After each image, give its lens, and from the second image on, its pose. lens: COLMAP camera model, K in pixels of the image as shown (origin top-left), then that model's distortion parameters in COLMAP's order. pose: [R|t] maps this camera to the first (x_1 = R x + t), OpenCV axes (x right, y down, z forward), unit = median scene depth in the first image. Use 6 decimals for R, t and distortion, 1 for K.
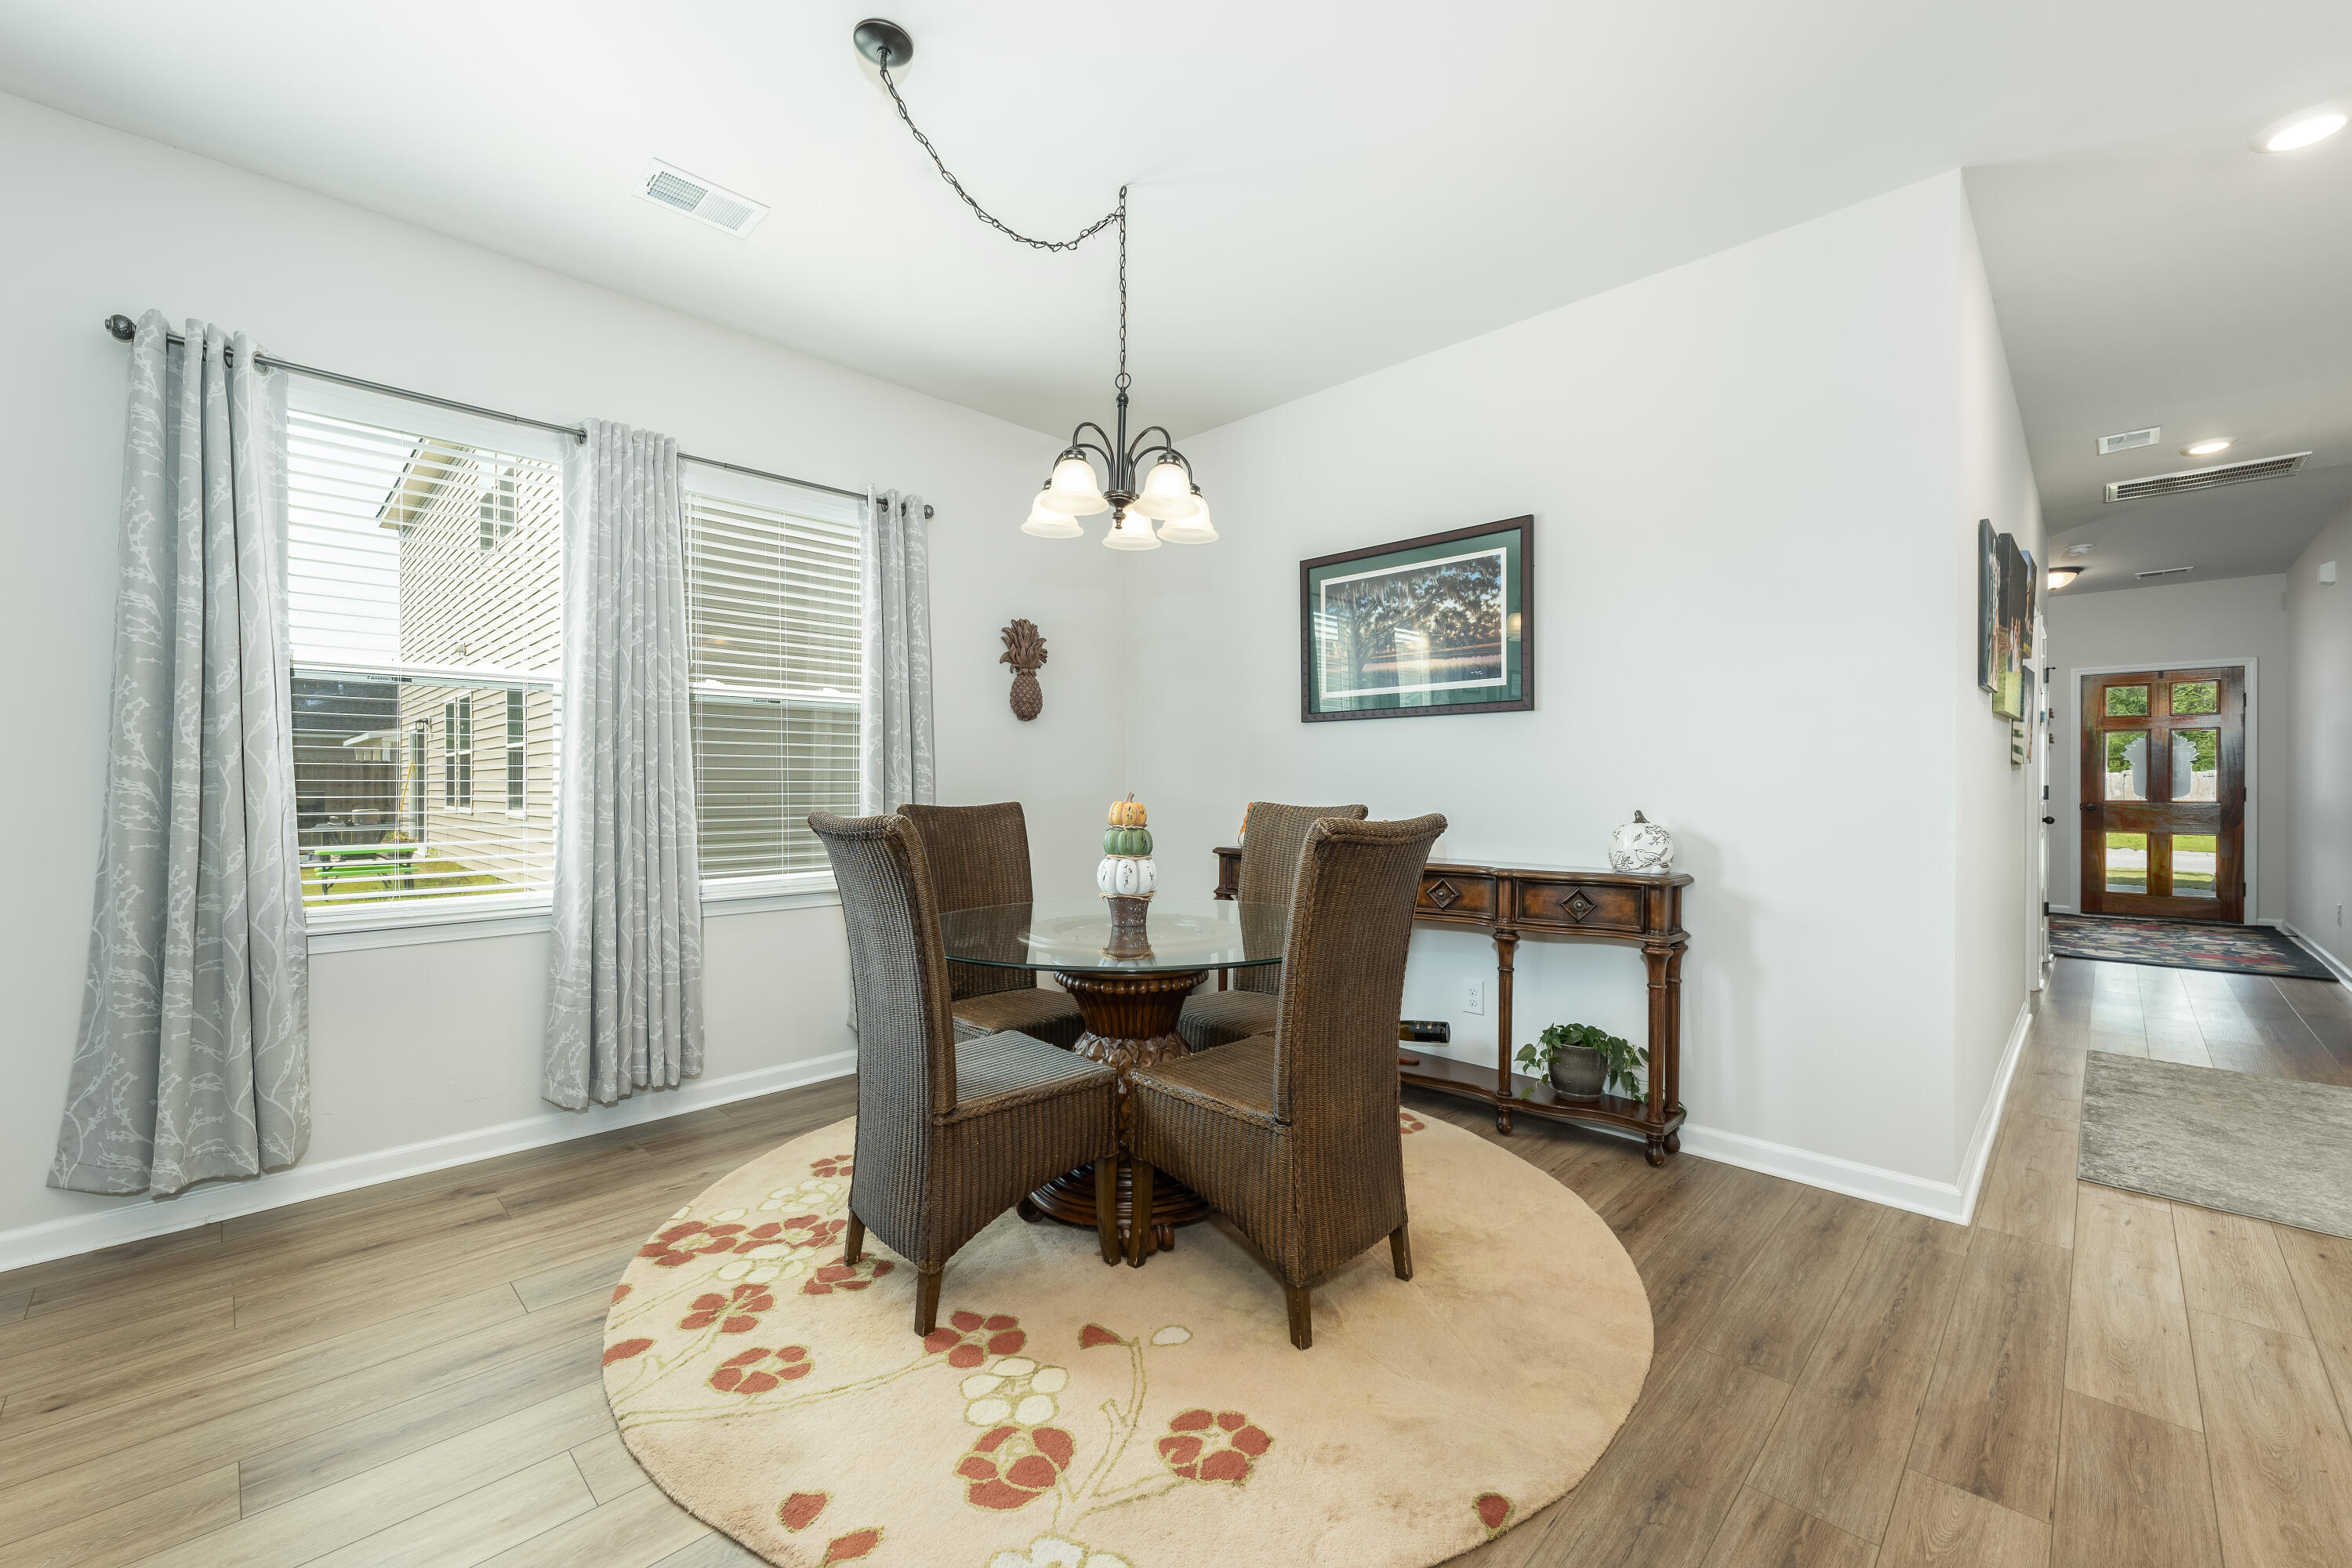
lens RADIAL K [[937.8, 0, 1161.3], [0, 937.8, 789.1], [0, 0, 1]] dist [0.000412, 0.000820]
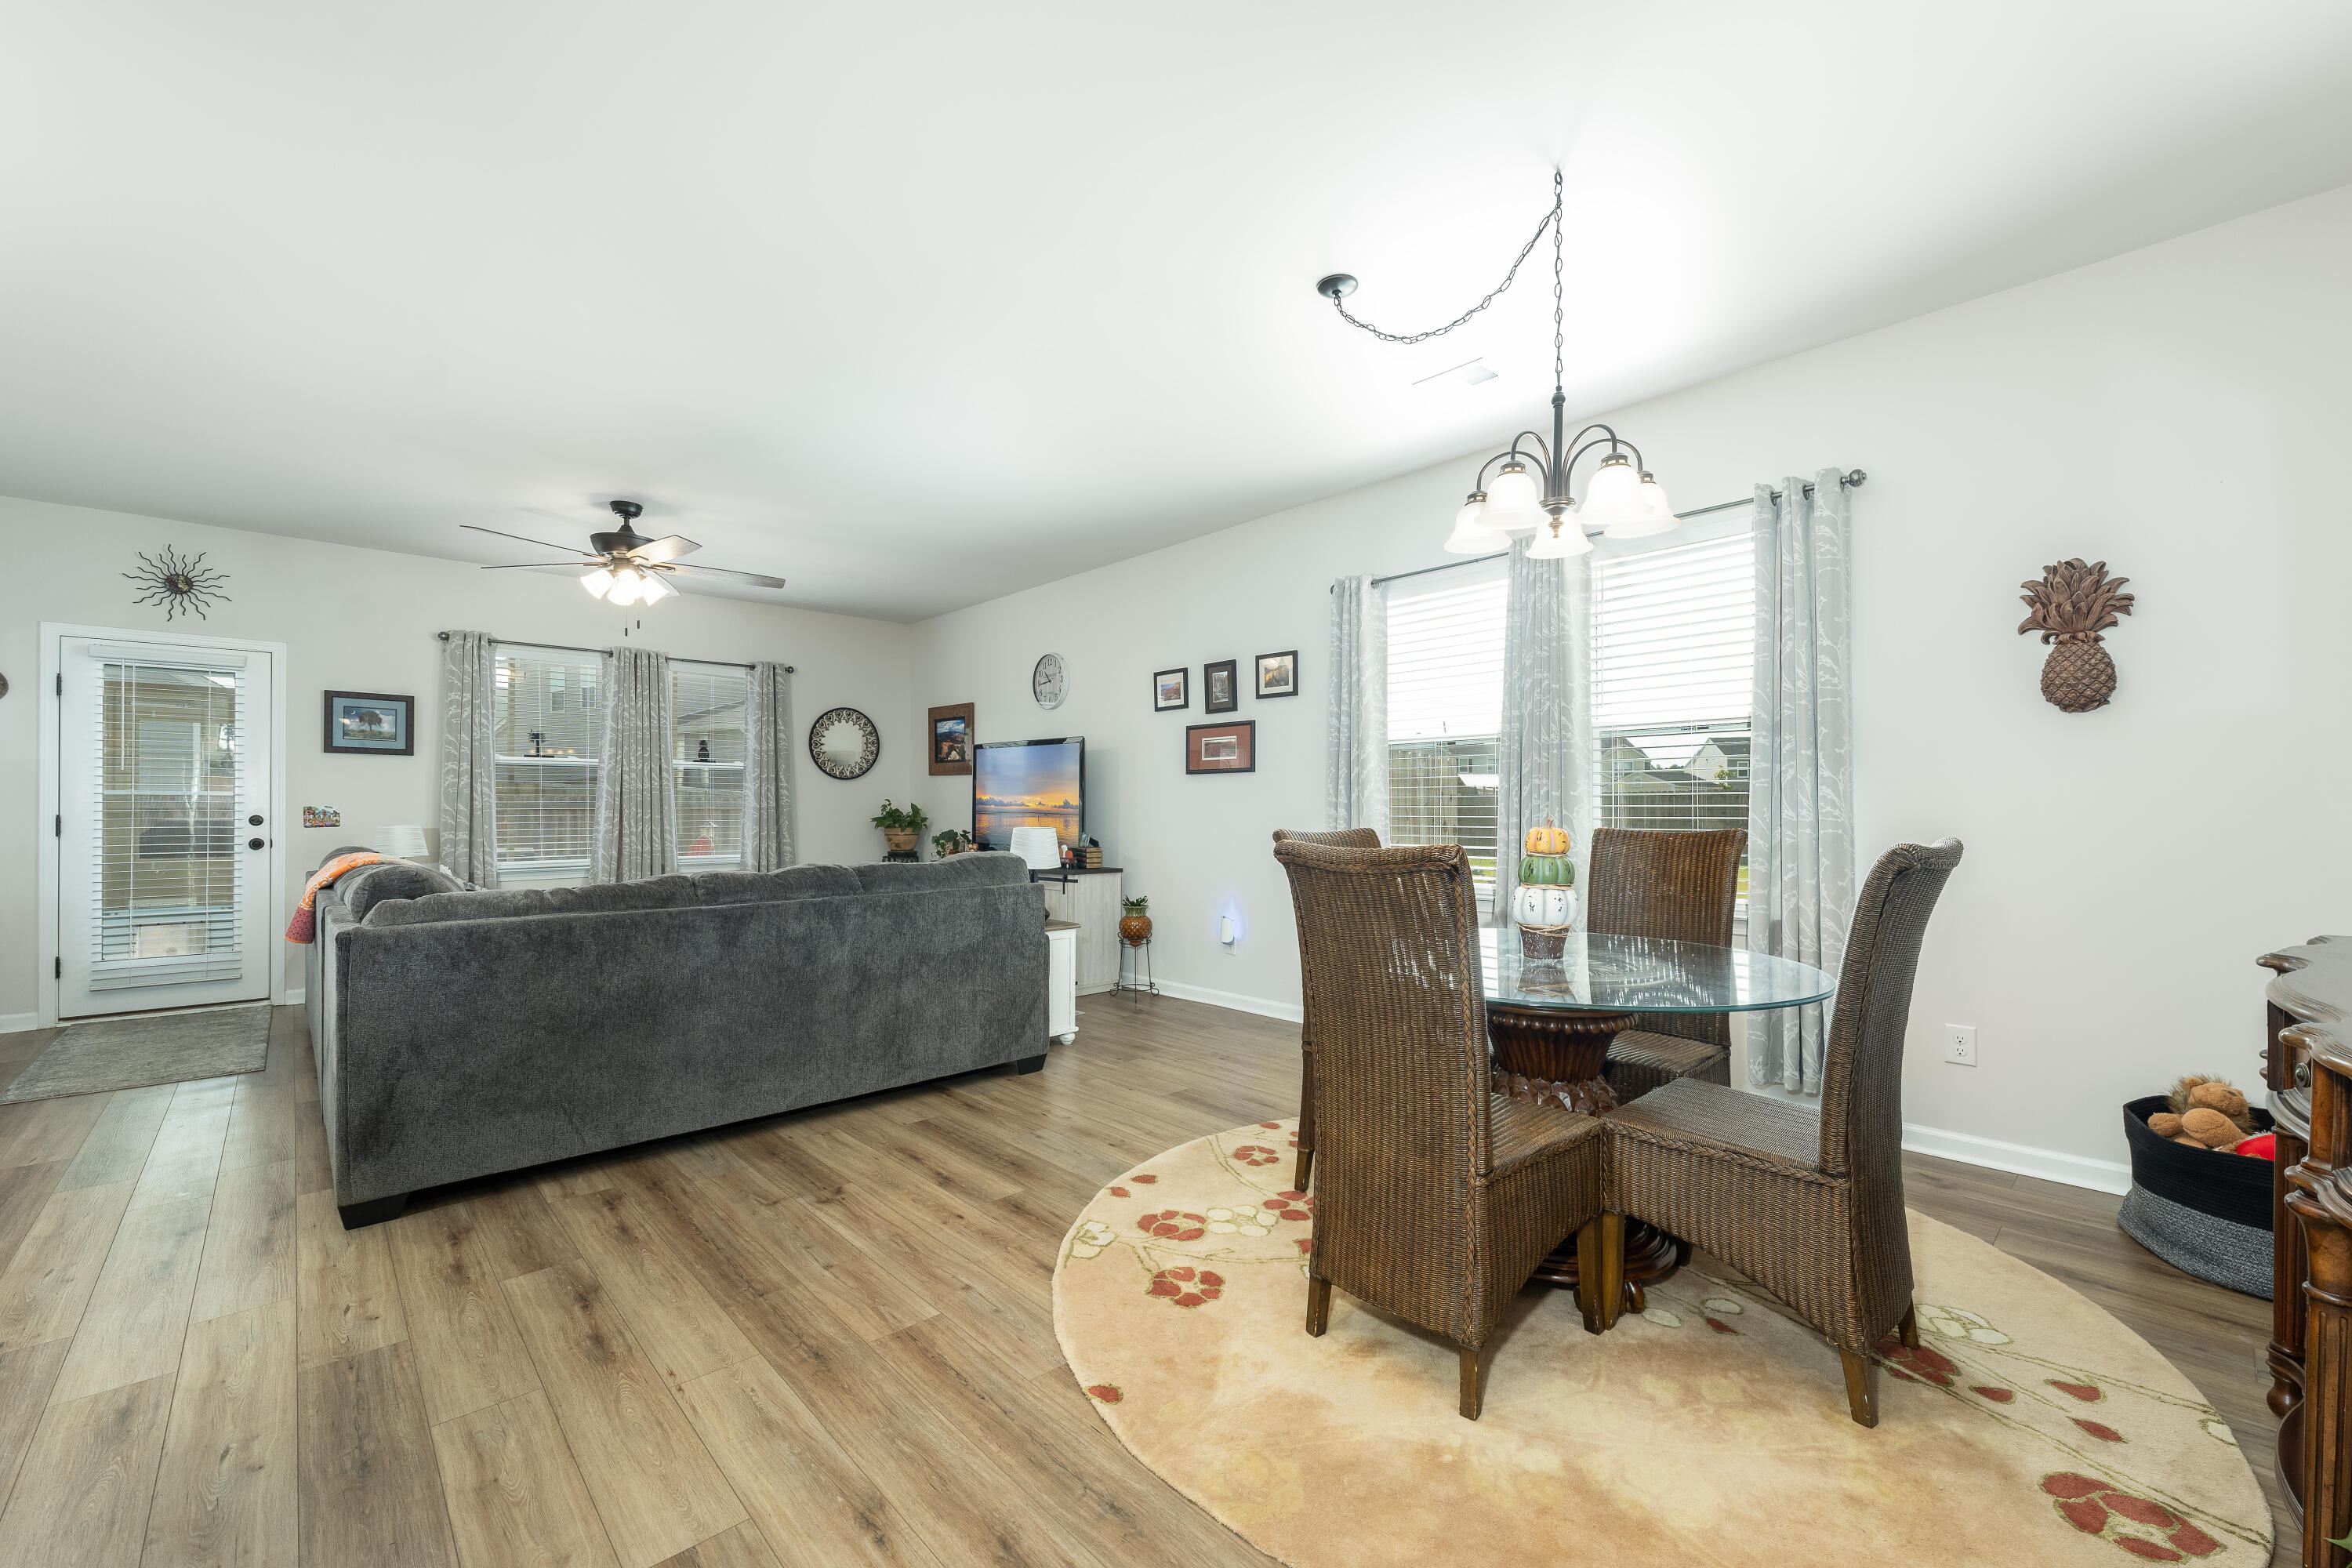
lens RADIAL K [[937.8, 0, 1155.8], [0, 937.8, 803.3], [0, 0, 1]] dist [0.000412, 0.000820]
pose [[-0.039582, -0.004902, -0.999204, 1.274936], [-0.003329, 0.999983, -0.004774, -0.007057], [0.999211, 0.003137, -0.039597, 0.887020]]
